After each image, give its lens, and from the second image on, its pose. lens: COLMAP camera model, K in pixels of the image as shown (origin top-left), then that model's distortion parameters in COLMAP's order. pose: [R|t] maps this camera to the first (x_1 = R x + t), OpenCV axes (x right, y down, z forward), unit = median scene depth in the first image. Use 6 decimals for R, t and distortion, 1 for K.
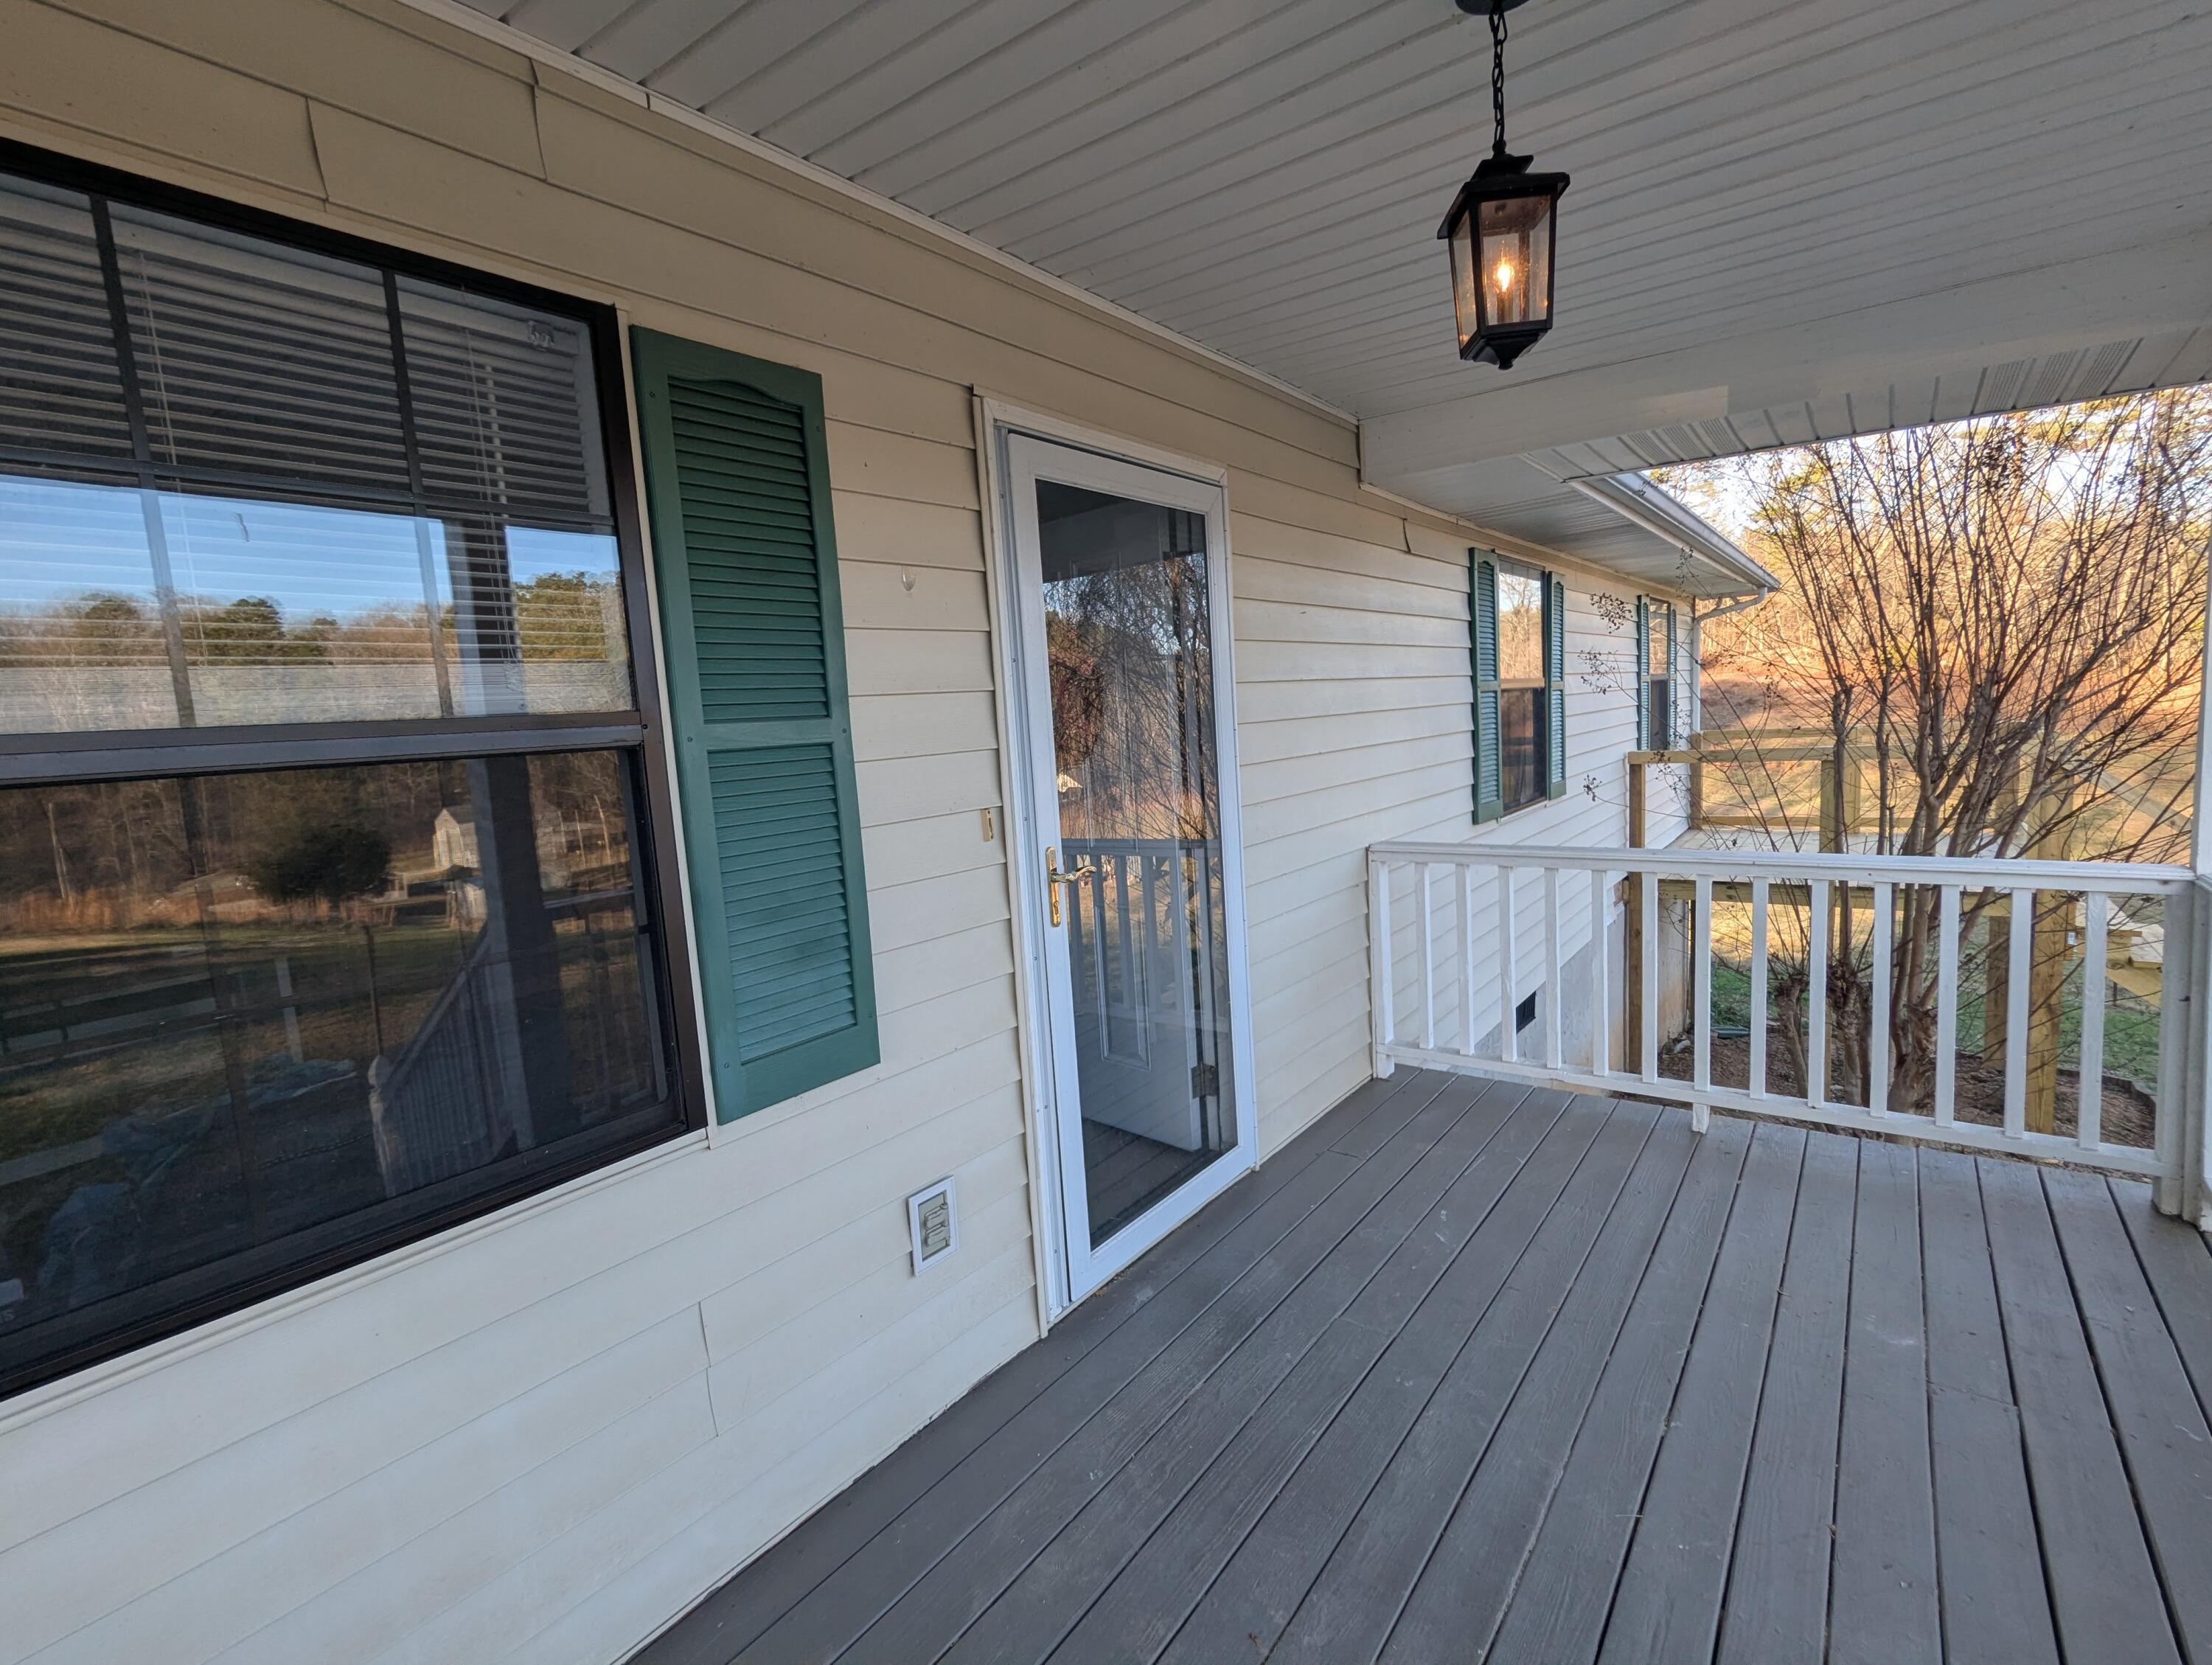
lens RADIAL K [[1046.4, 0, 1111.7], [0, 1046.4, 844.4], [0, 0, 1]] dist [0.001183, -0.000446]
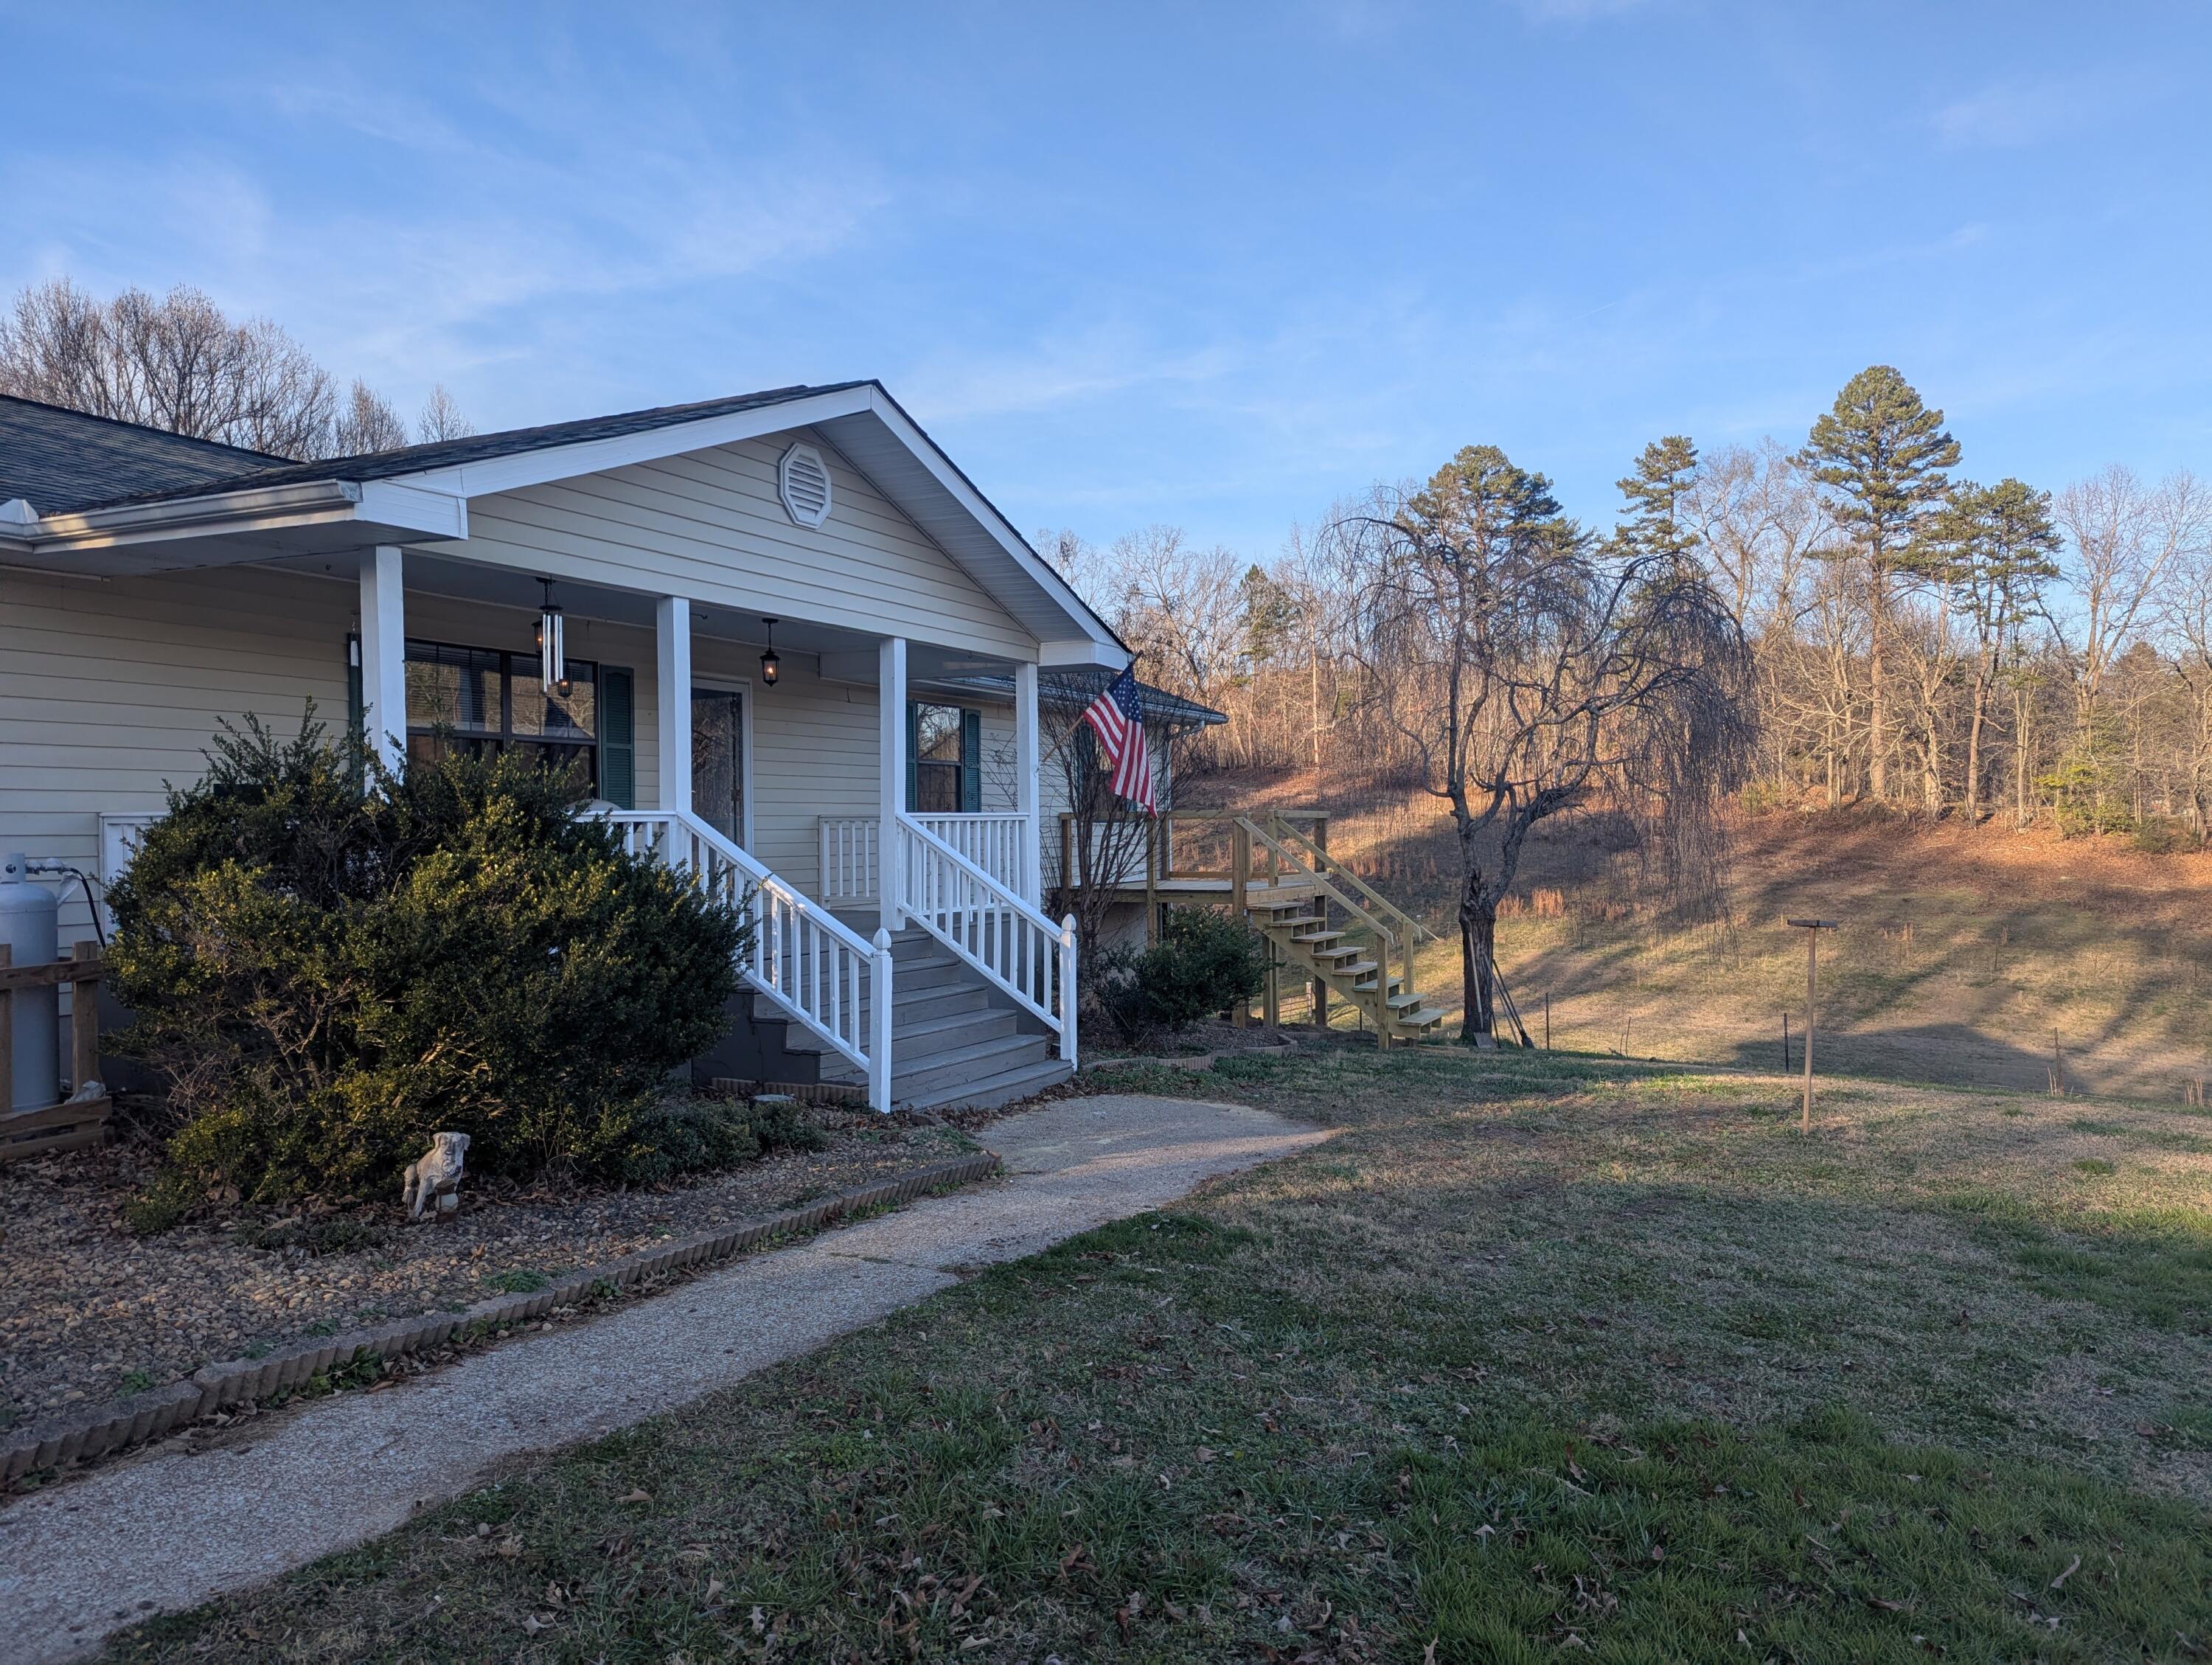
lens RADIAL K [[1573.9, 0, 1143.2], [0, 1573.9, 825.6], [0, 0, 1]] dist [0.060501, -0.001193]
pose [[0.980622, 0.050322, 0.189334, 0.584105], [-0.027118, 0.992010, -0.123210, 0.954751], [-0.194021, 0.115688, 0.974152, -5.707775]]
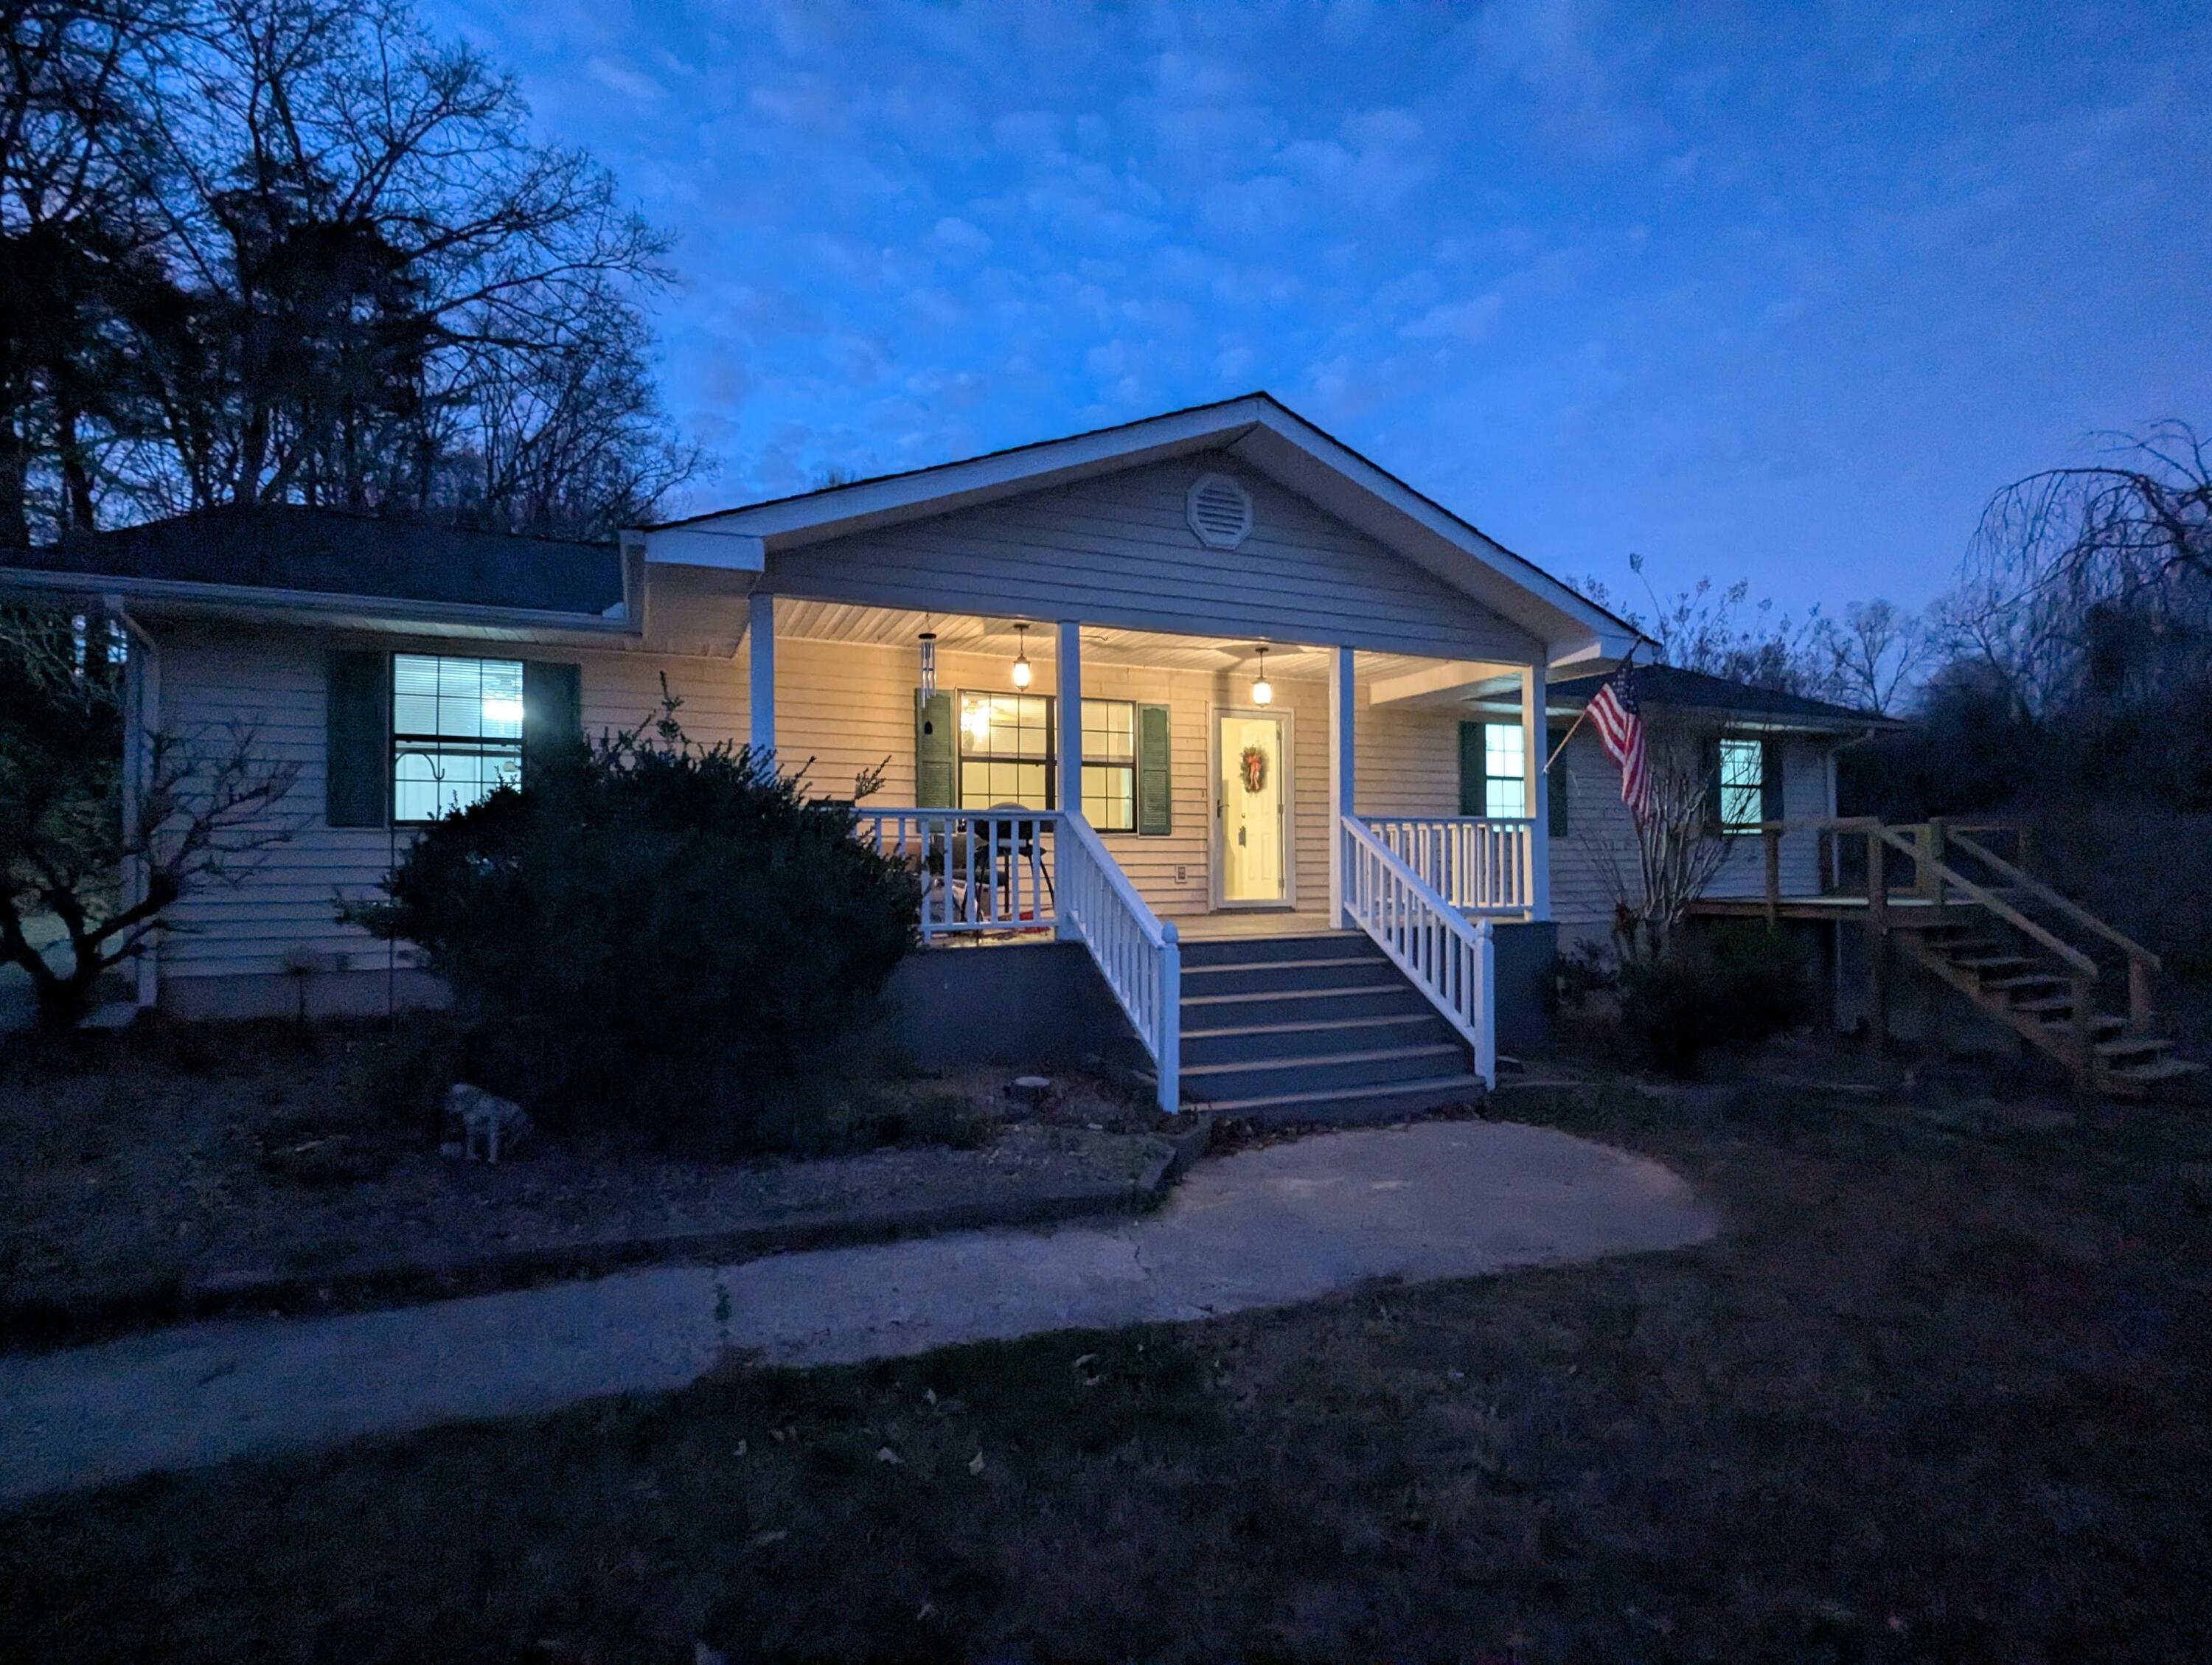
lens RADIAL K [[1050.5, 0, 1109.8], [0, 1050.5, 847.3], [0, 0, 1]] dist [-0.005105, 0.004192]
pose [[0.867374, 0.045140, -0.495606, 2.111949], [-0.101049, 0.991107, -0.086577, 0.766307], [0.487291, 0.125175, 0.864222, -3.647746]]
